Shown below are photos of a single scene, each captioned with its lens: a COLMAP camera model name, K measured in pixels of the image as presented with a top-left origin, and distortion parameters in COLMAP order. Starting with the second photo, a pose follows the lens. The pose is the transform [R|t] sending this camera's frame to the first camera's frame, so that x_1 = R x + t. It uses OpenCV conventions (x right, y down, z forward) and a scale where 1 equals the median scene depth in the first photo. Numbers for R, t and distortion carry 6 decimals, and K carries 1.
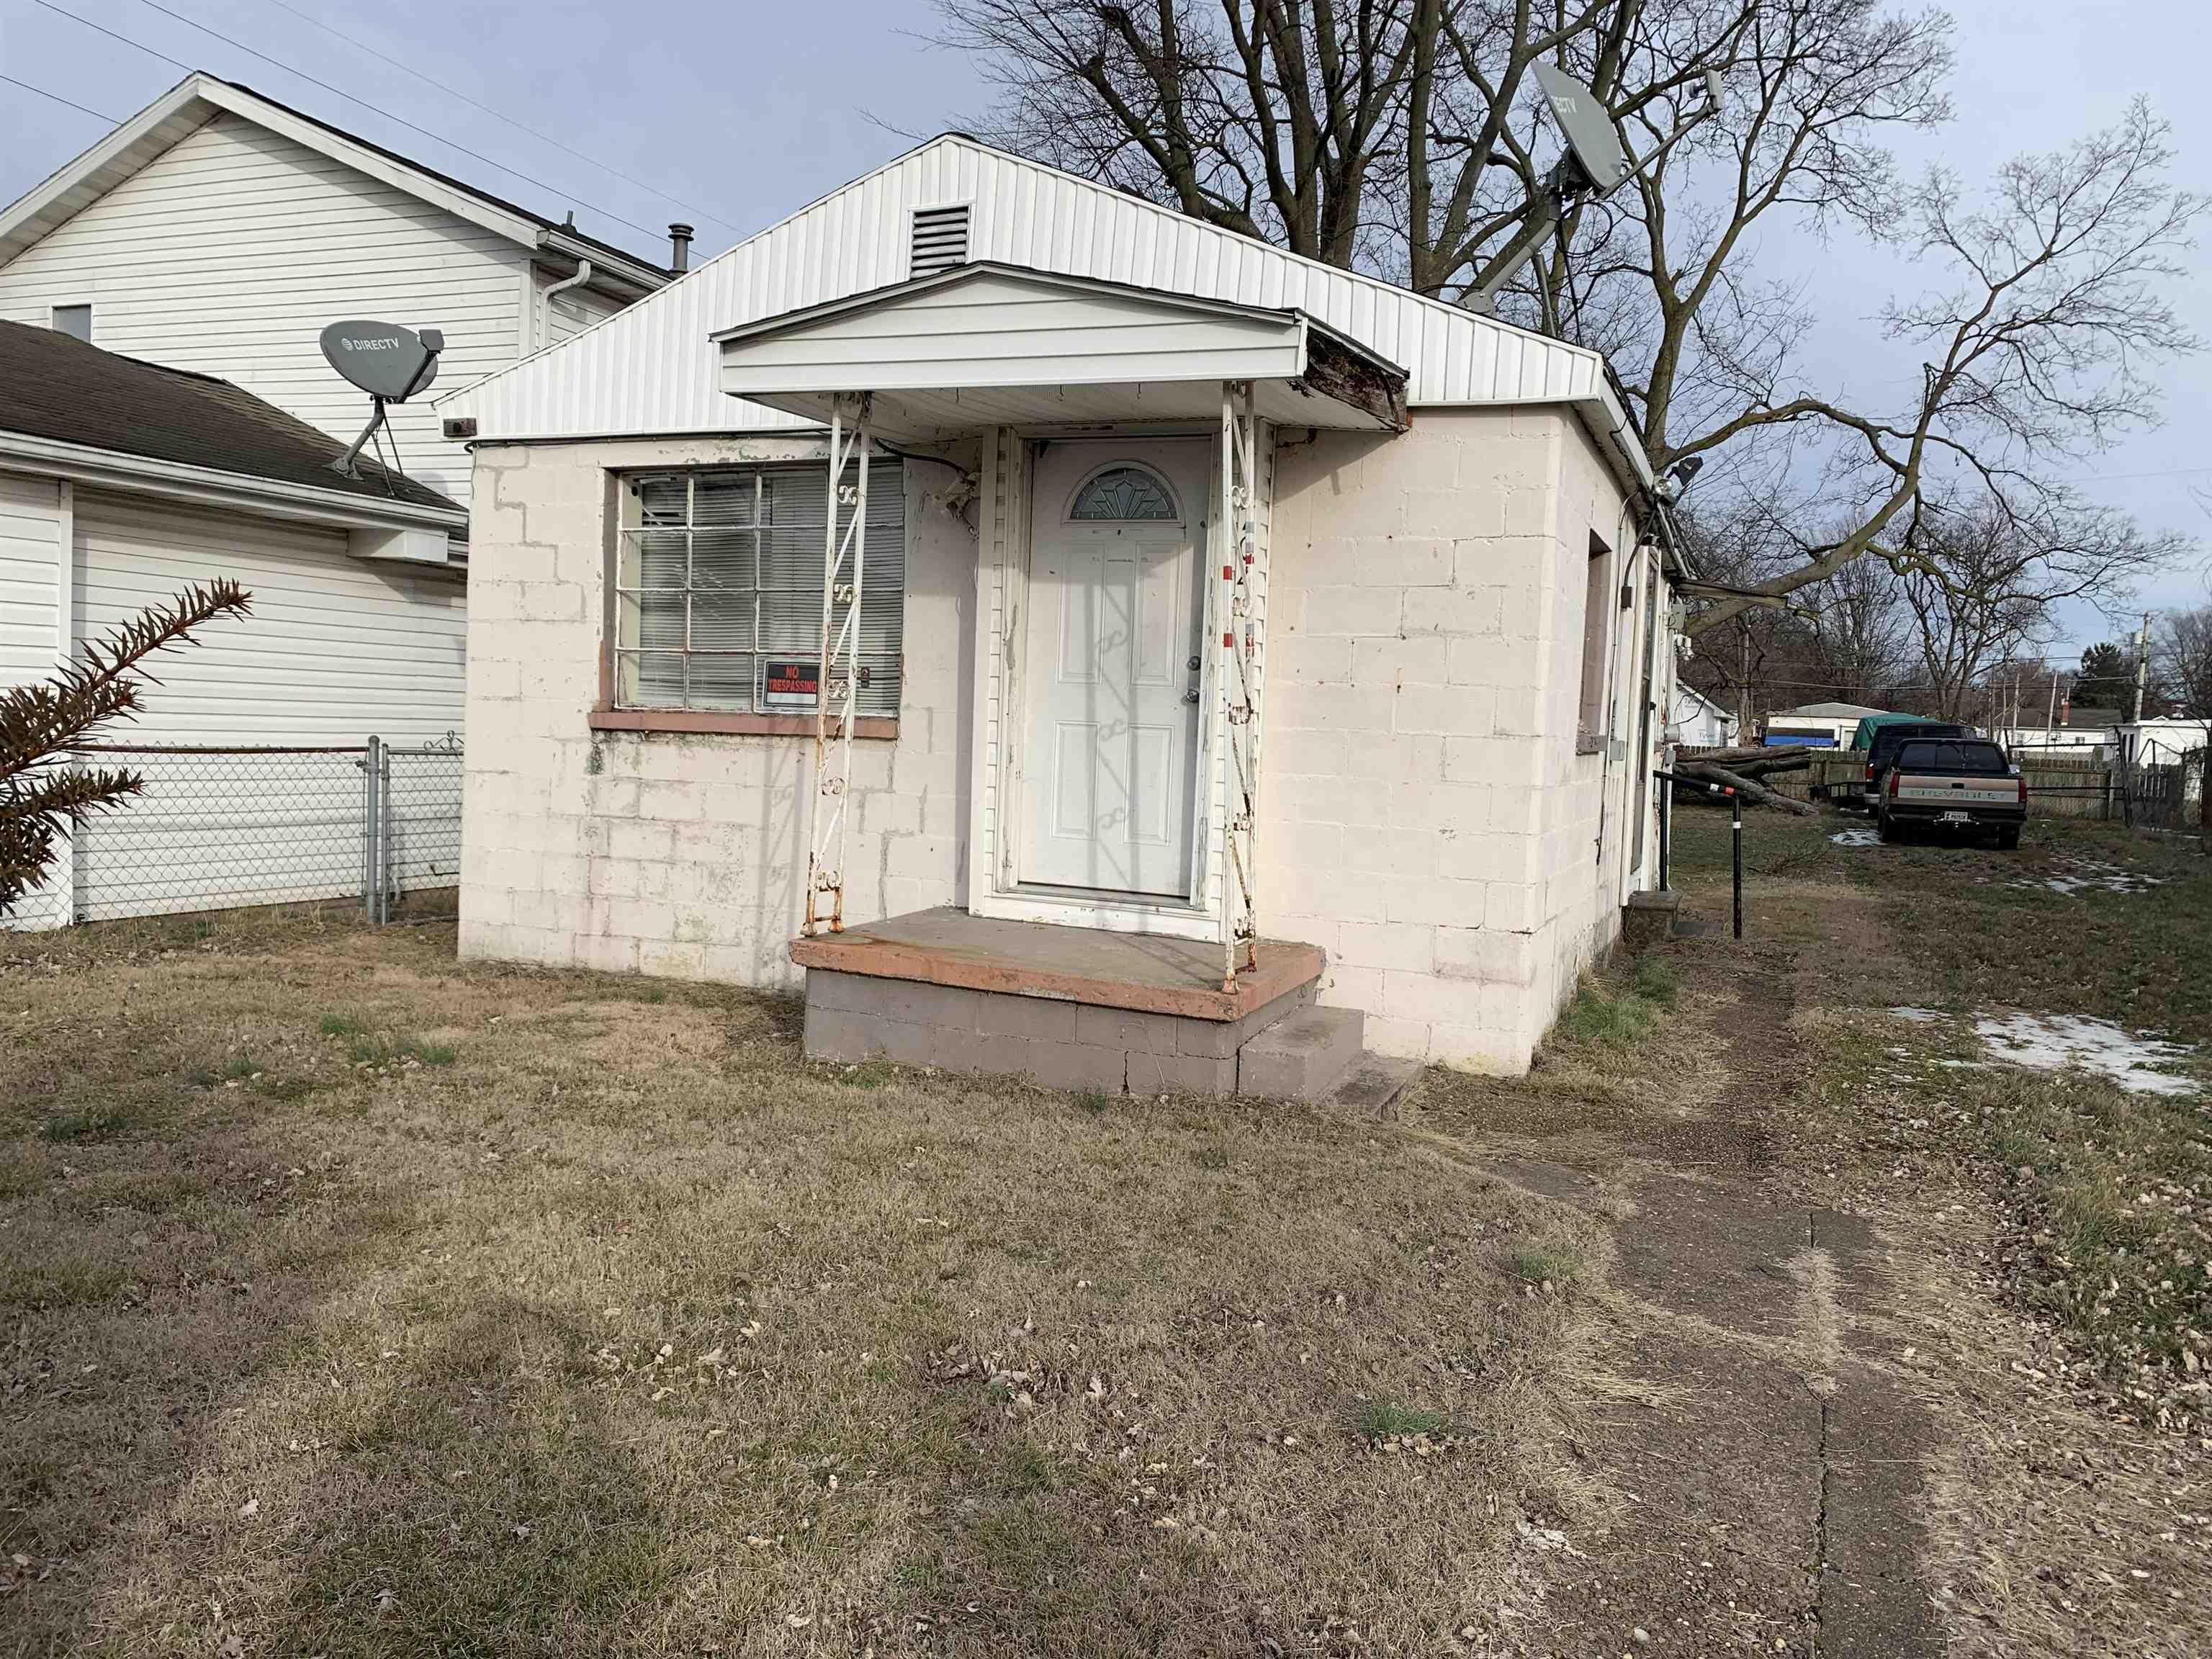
lens RADIAL K [[1712.7, 0, 1112.6], [0, 1712.7, 829.2], [0, 0, 1]] dist [0.025343, -0.007680]
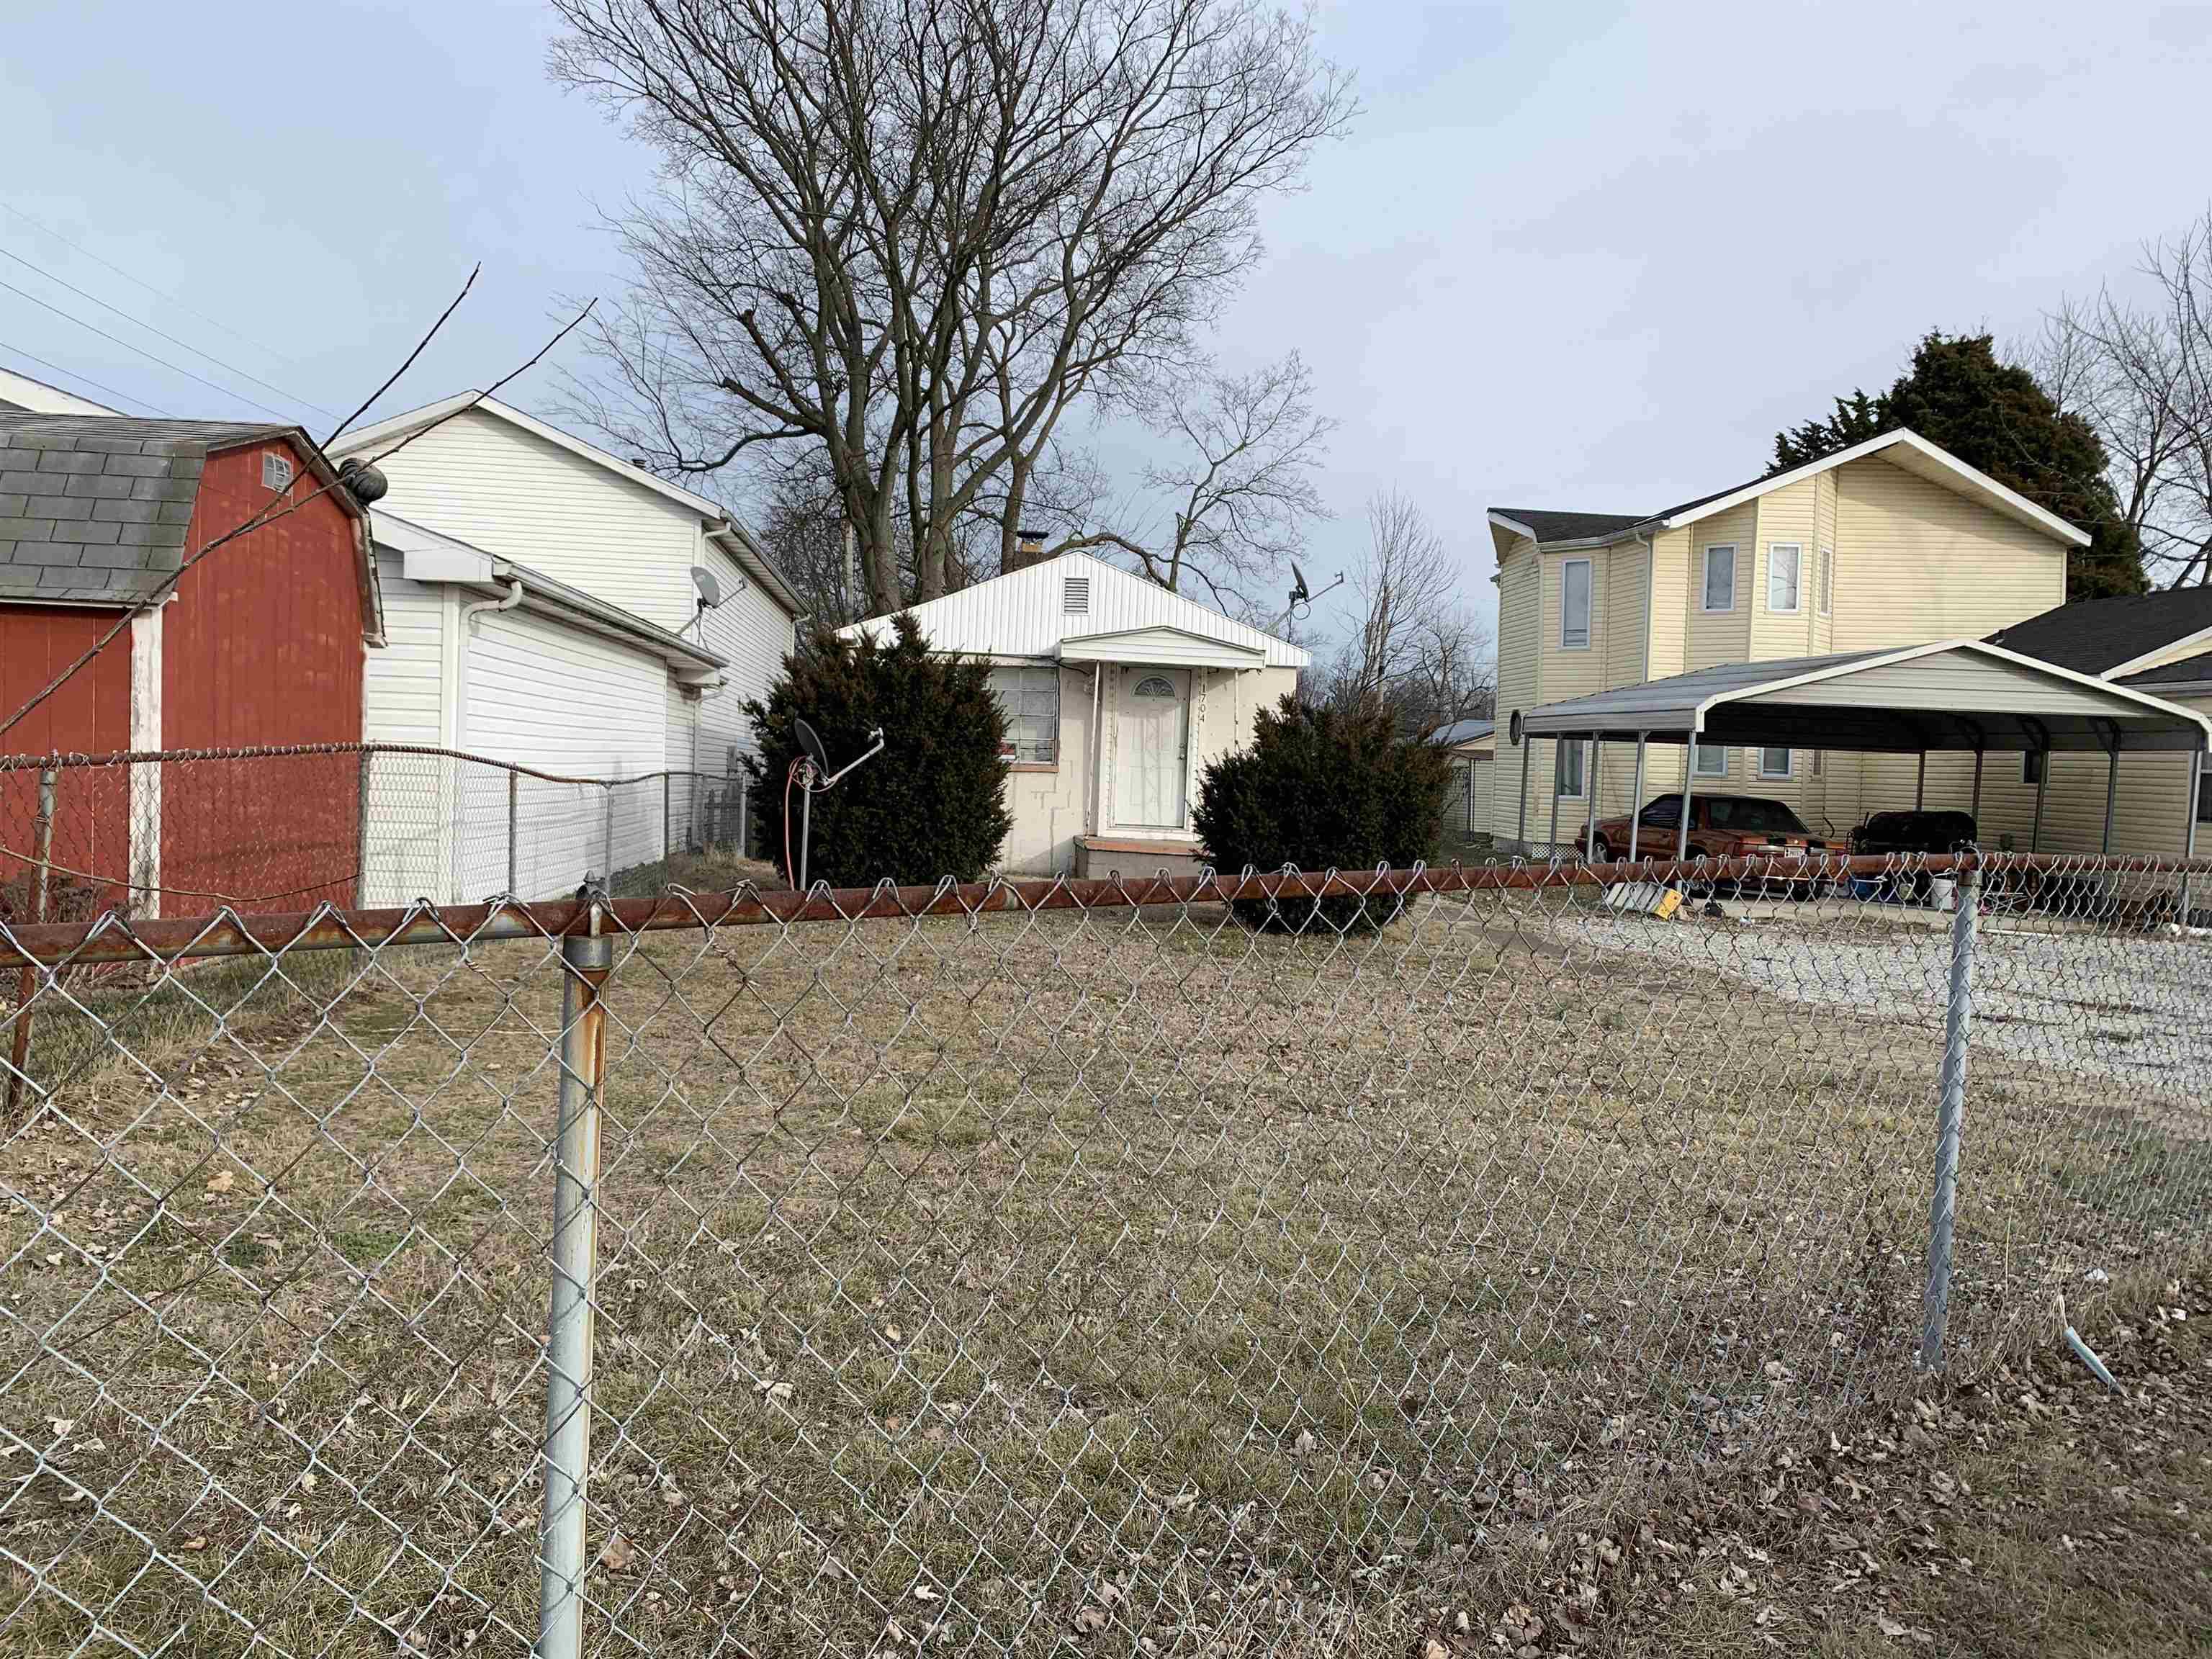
lens RADIAL K [[1712.7, 0, 1090.7], [0, 1712.7, 835.1], [0, 0, 1]] dist [0.025343, -0.007680]
pose [[0.897230, -0.015570, 0.441288, -0.240987], [0.020708, 0.999762, -0.006829, 0.012263], [-0.441077, 0.015265, 0.897340, -0.270346]]
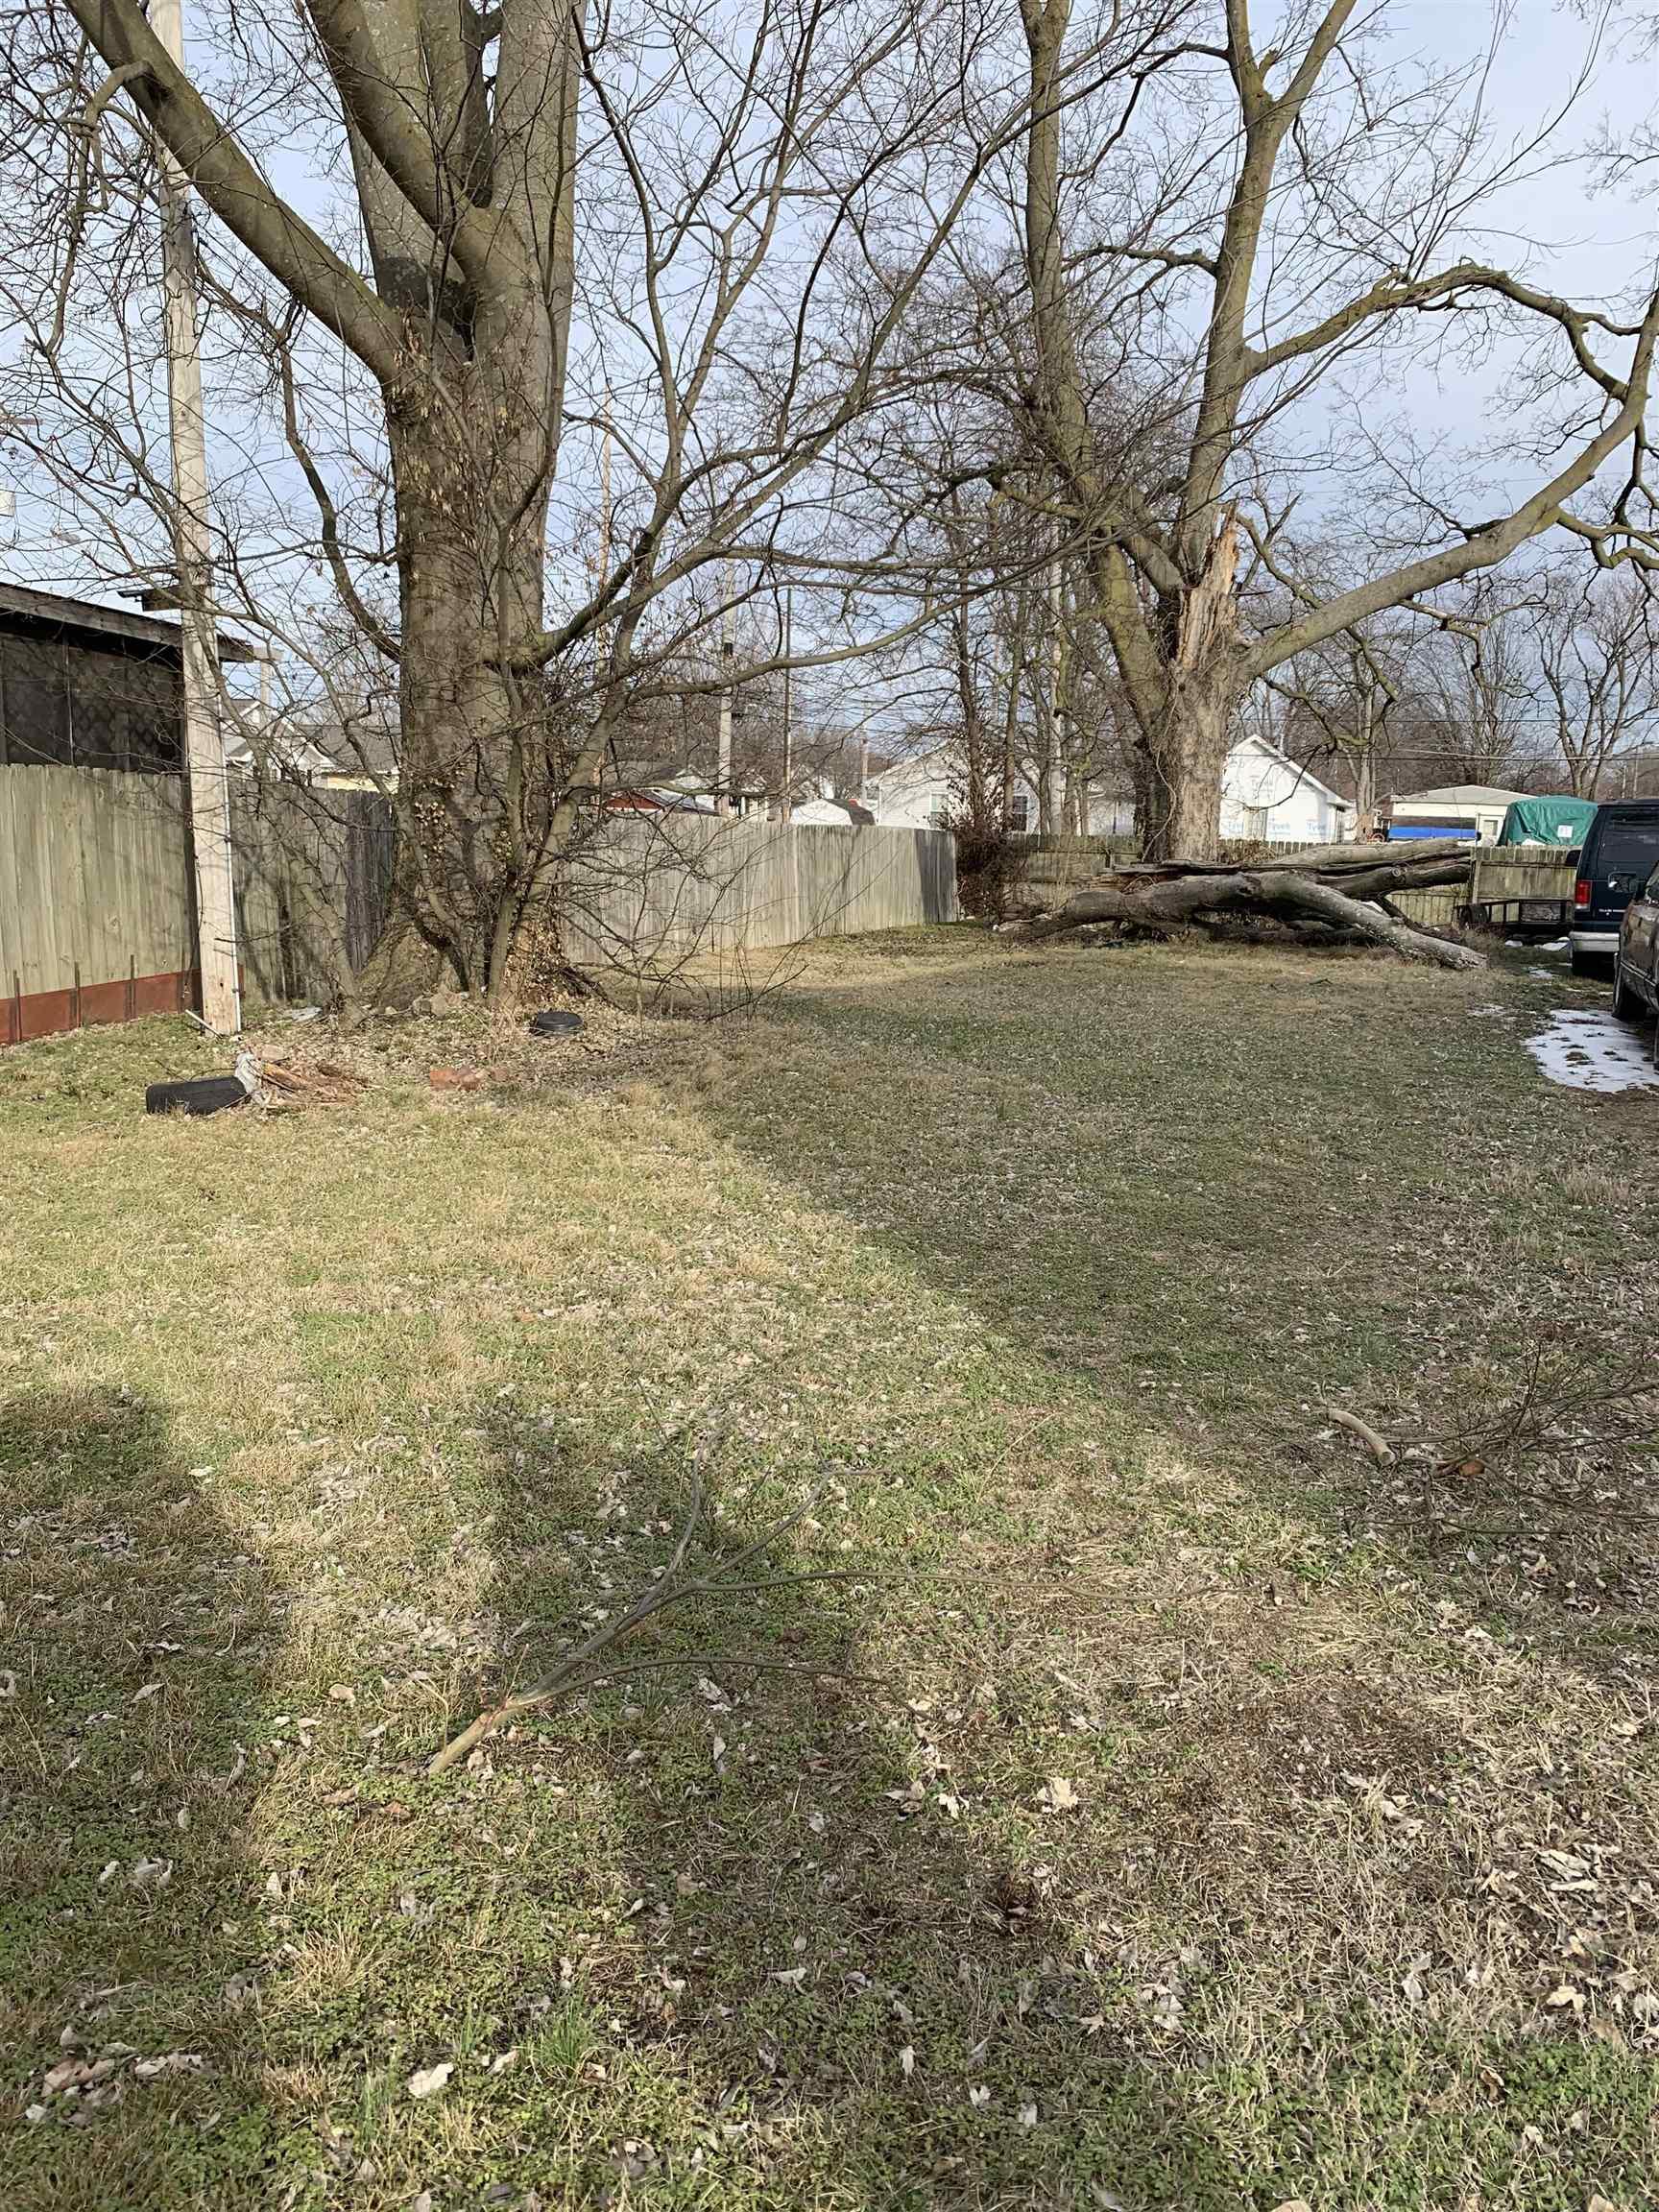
lens RADIAL K [[1712.7, 0, 835.0], [0, 1712.7, 1091.0], [0, 0, 1]] dist [0.025343, -0.007680]
pose [[0.998438, -0.014697, 0.053906, 0.139666], [0.009512, 0.995411, 0.095217, -0.019366], [-0.055058, -0.094556, 0.993996, 0.373429]]
